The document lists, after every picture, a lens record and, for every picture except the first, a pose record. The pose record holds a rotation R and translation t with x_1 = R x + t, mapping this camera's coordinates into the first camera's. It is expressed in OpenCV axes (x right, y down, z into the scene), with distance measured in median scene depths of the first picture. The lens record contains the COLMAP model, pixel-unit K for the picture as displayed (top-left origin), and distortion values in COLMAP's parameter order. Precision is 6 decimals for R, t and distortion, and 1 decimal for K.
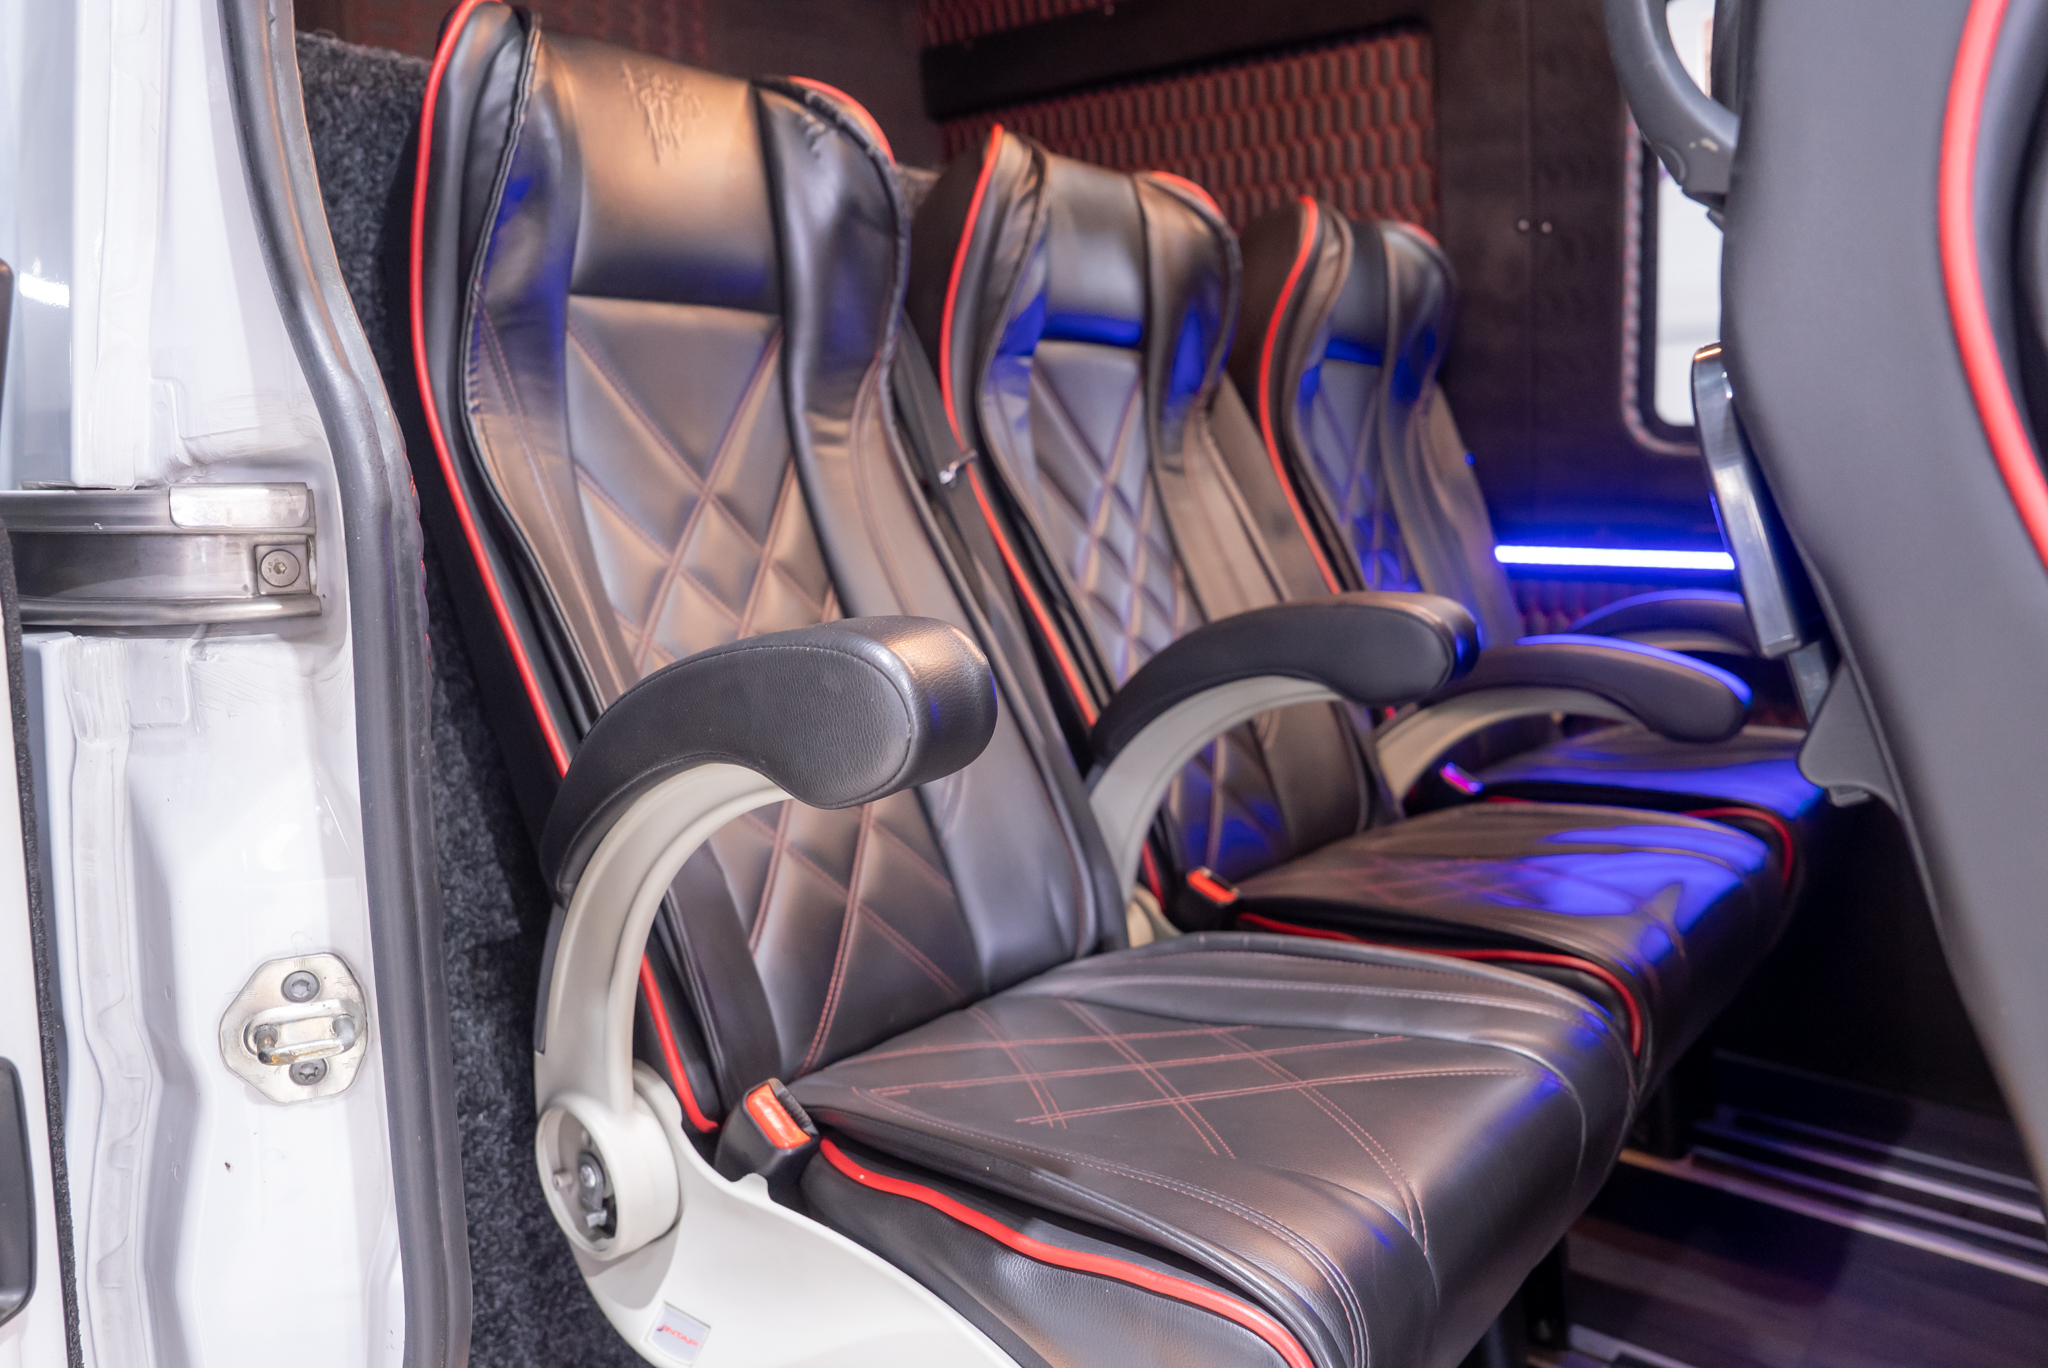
lens RADIAL K [[1439.0, 0, 1024.0], [0, 1439.0, 684.0], [0, 0, 1]] dist [-0.109973, 0.000030]
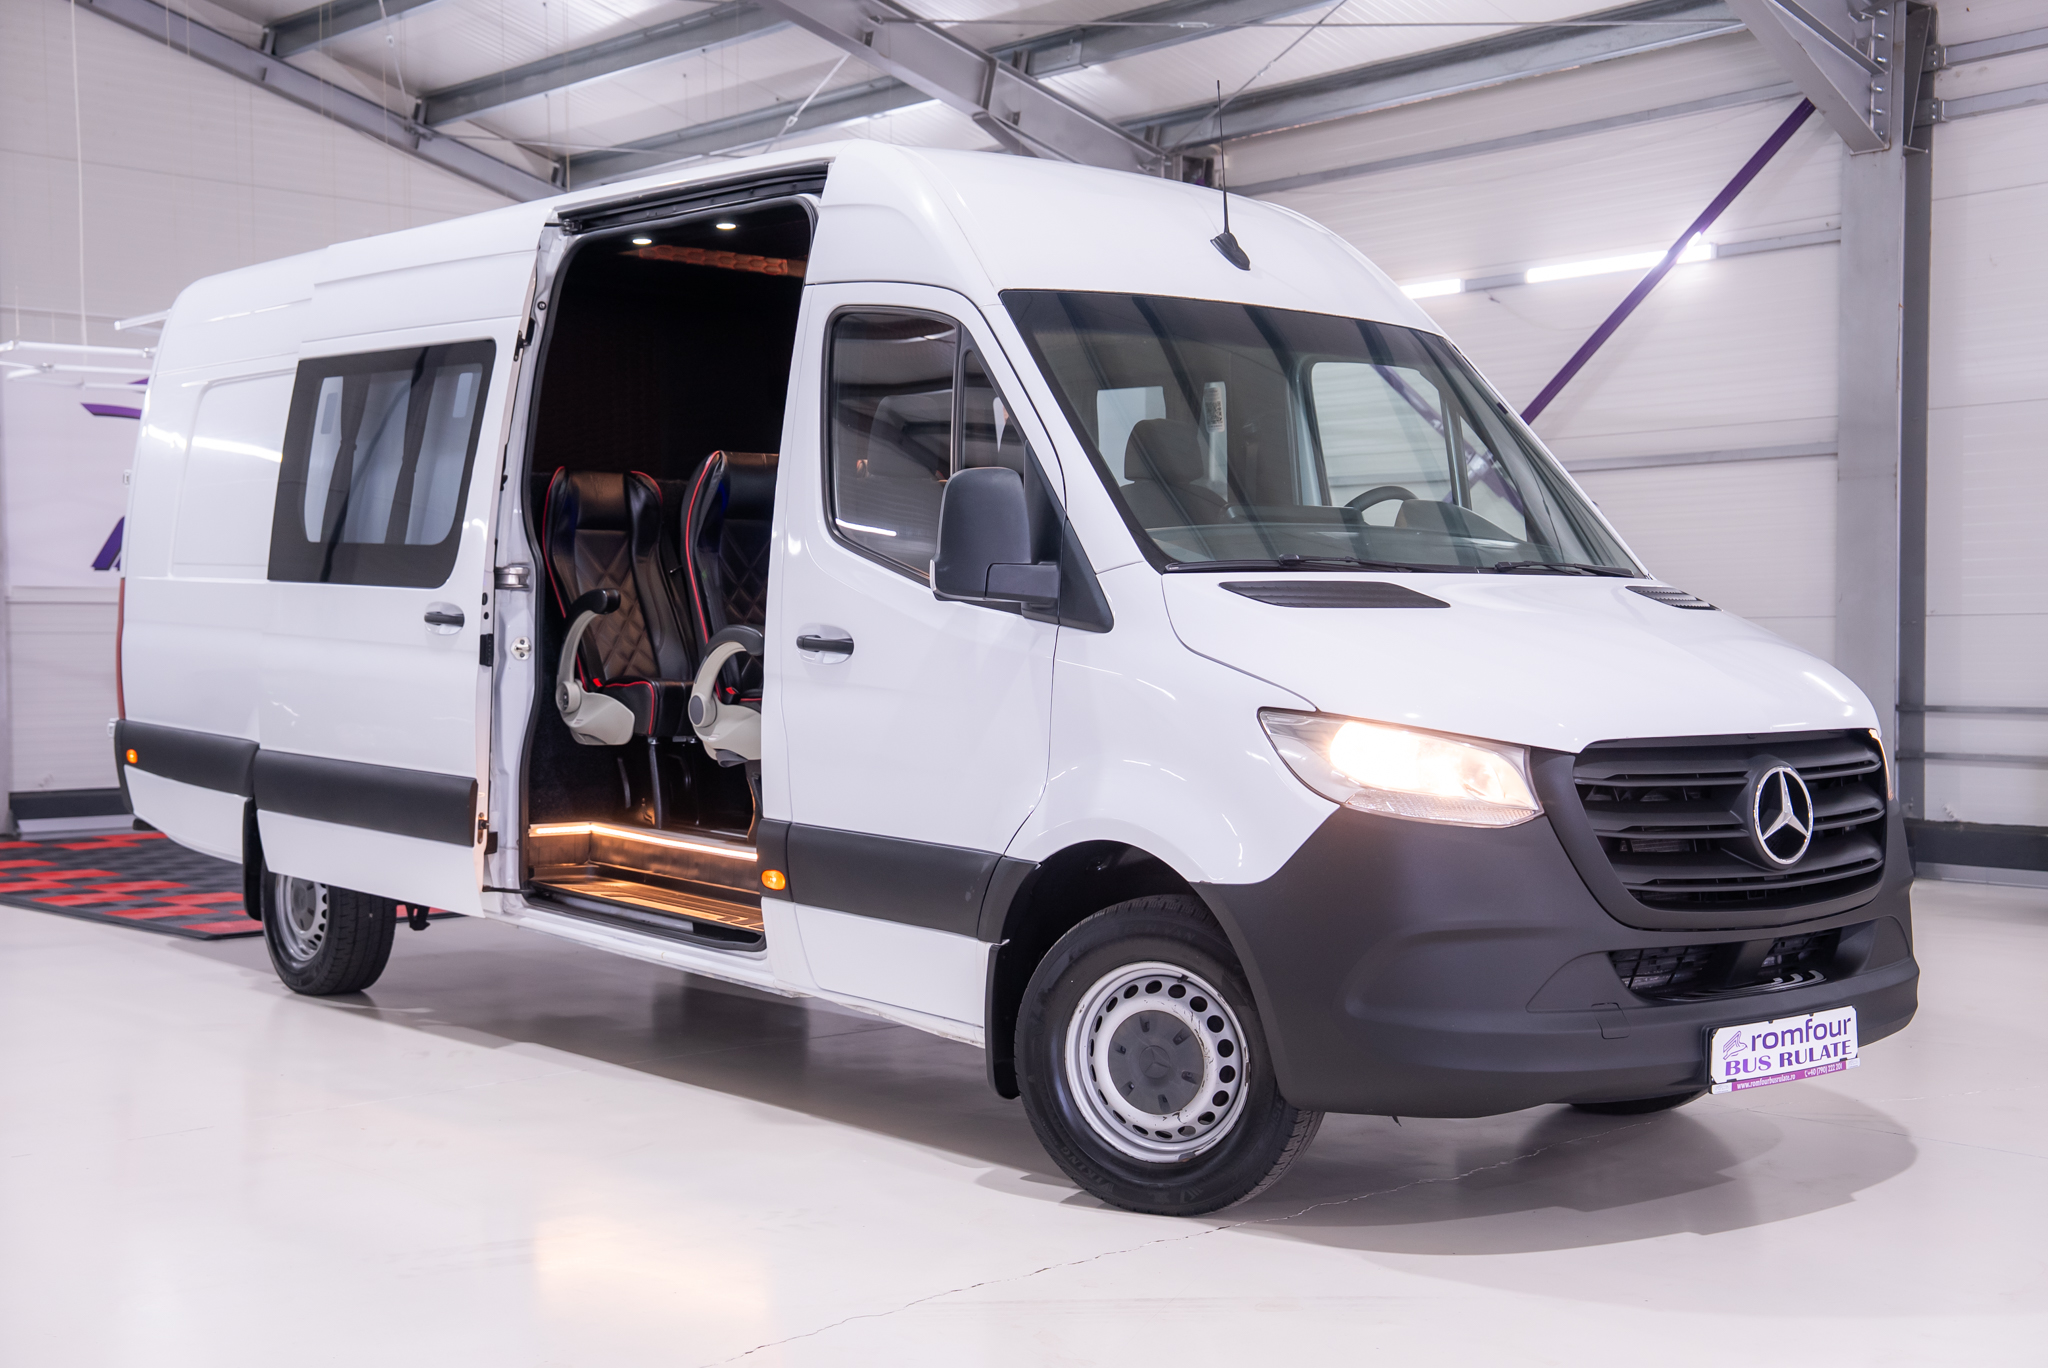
lens RADIAL K [[2482.1, 0, 1029.2], [0, 2482.1, 692.9], [0, 0, 1]] dist [0.093611, 0.093363]
pose [[0.984247, 0.023224, -0.175269, 2.210126], [-0.042169, 0.993561, -0.105154, 0.899099], [0.171698, 0.110889, 0.978889, -5.709535]]
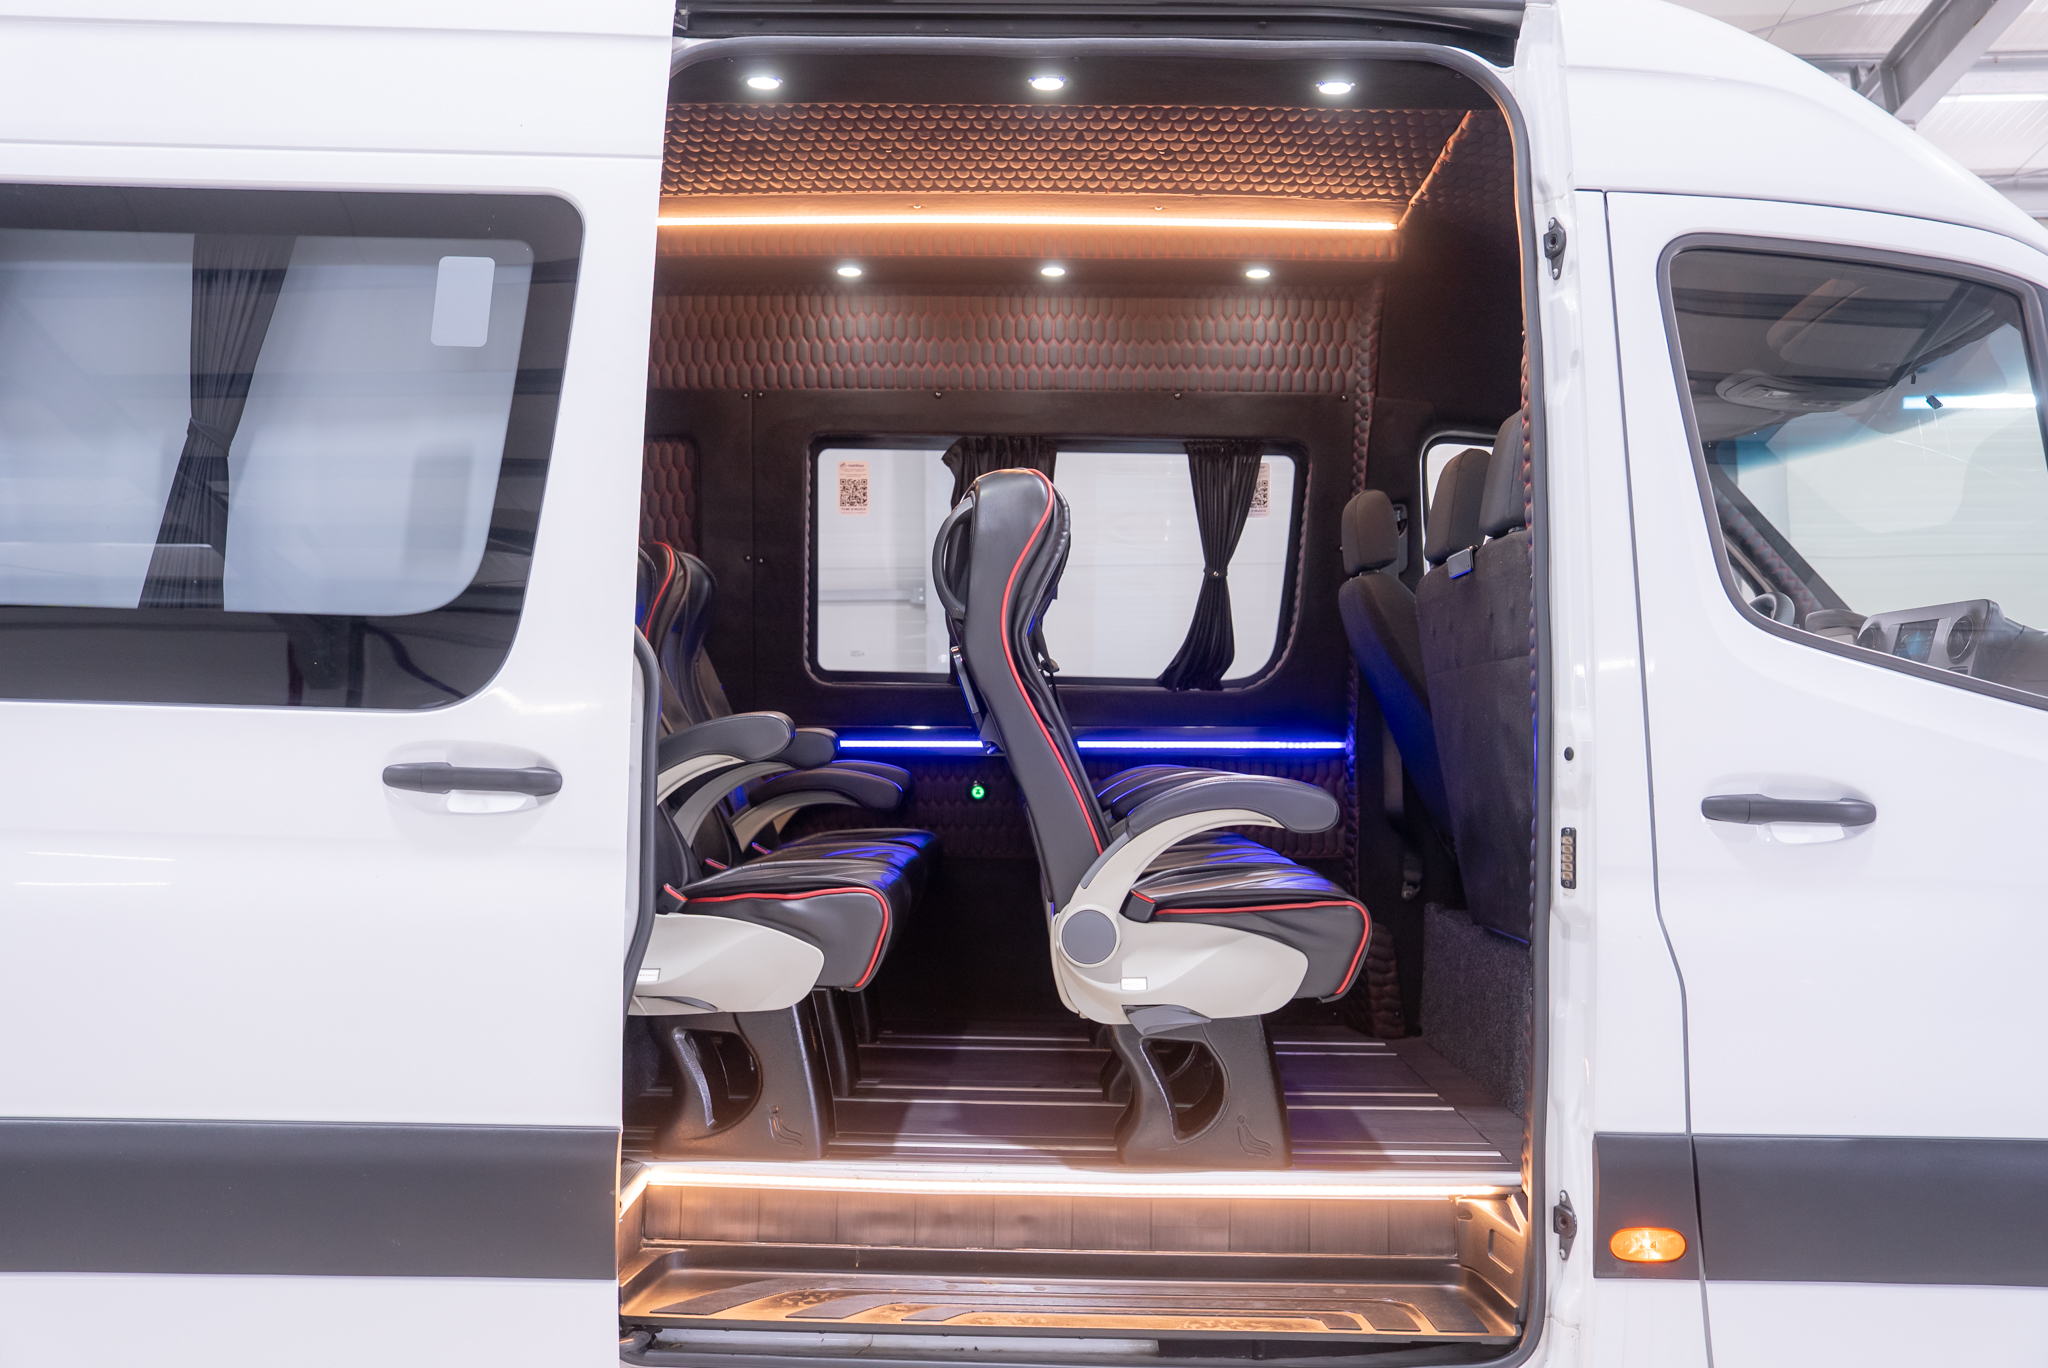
lens RADIAL K [[1659.1, 0, 1054.1], [0, 1659.1, 699.6], [0, 0, 1]] dist [-0.027187, -0.000522]
pose [[0.778990, 0.027030, 0.626453, -1.166665], [0.077959, 0.987143, -0.139535, 0.310123], [-0.622171, 0.157535, 0.766868, -1.472135]]
